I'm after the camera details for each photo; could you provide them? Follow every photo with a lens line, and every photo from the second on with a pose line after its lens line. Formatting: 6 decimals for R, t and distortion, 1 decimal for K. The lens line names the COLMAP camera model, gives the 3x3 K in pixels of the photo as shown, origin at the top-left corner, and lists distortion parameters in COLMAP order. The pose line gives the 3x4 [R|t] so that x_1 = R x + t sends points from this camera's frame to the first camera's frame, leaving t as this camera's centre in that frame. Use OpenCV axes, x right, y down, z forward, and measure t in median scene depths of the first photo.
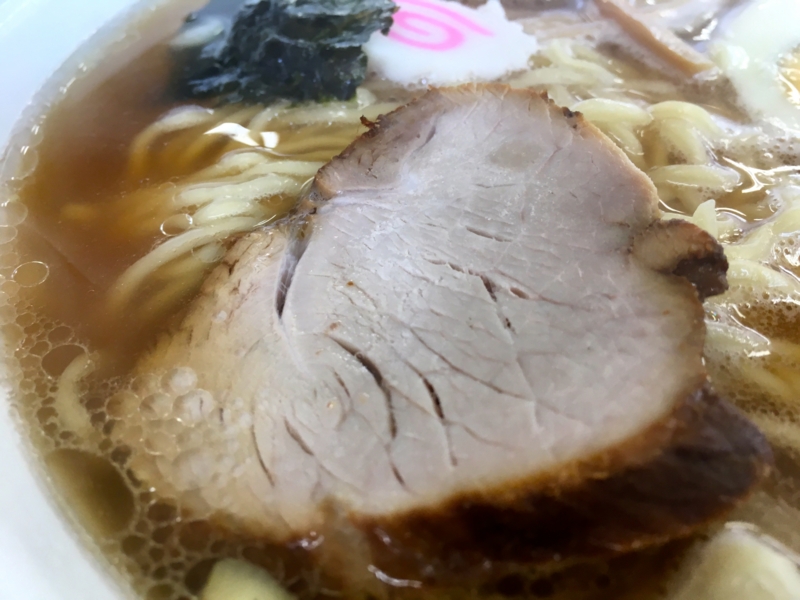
lens RADIAL K [[681.3, 0, 400.9], [0, 681.3, 302.5], [0, 0, 1]] dist [-0.034202, -0.040894]
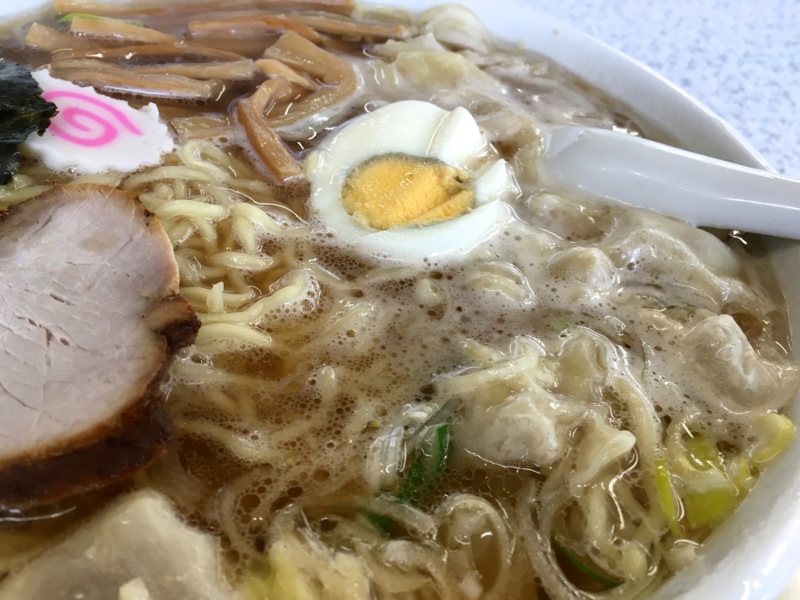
lens RADIAL K [[681.3, 0, 400.3], [0, 681.3, 298.7], [0, 0, 1]] dist [-0.034202, -0.040894]
pose [[0.967898, 0.040193, 0.248110, 0.444878], [-0.034376, 0.999024, -0.027734, -0.080415], [-0.248983, 0.018315, 0.968335, -0.567129]]
